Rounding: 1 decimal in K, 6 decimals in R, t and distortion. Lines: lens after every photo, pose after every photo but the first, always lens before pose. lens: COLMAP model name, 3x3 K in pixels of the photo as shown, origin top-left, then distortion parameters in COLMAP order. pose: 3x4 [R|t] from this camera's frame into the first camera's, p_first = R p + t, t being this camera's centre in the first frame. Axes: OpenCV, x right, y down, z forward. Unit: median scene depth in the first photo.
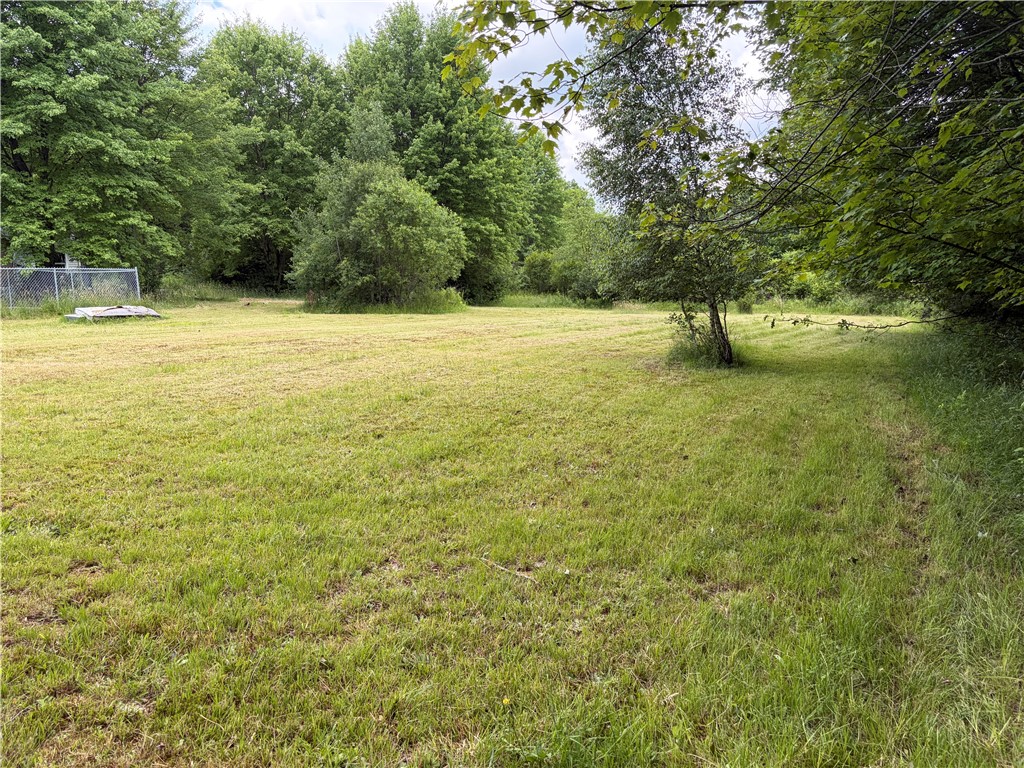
lens RADIAL K [[849.5, 0, 512.0], [0, 849.5, 384.0], [0, 0, 1]] dist [-0.002497, -0.086972]
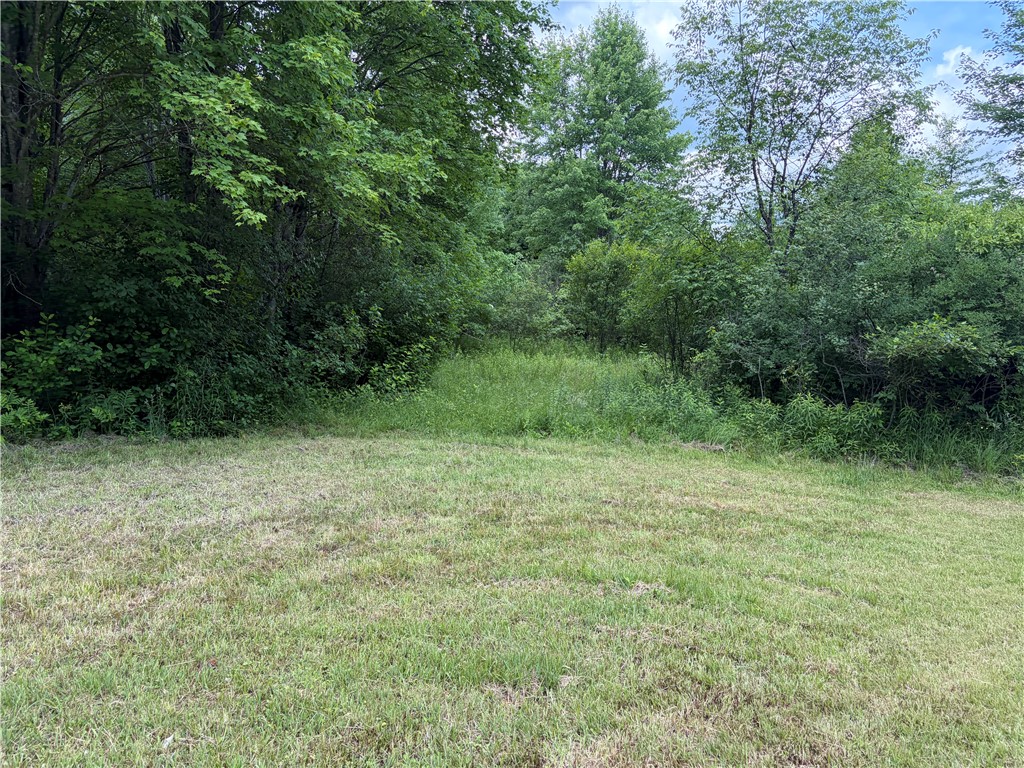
lens RADIAL K [[786.2, 0, 512.0], [0, 786.2, 384.0], [0, 0, 1]] dist [0.030349, -0.073015]
pose [[0.991768, 0.040013, -0.121633, 0.044888], [-0.045523, 0.998043, -0.042861, -0.091347], [0.119680, 0.048045, 0.991649, 0.795309]]
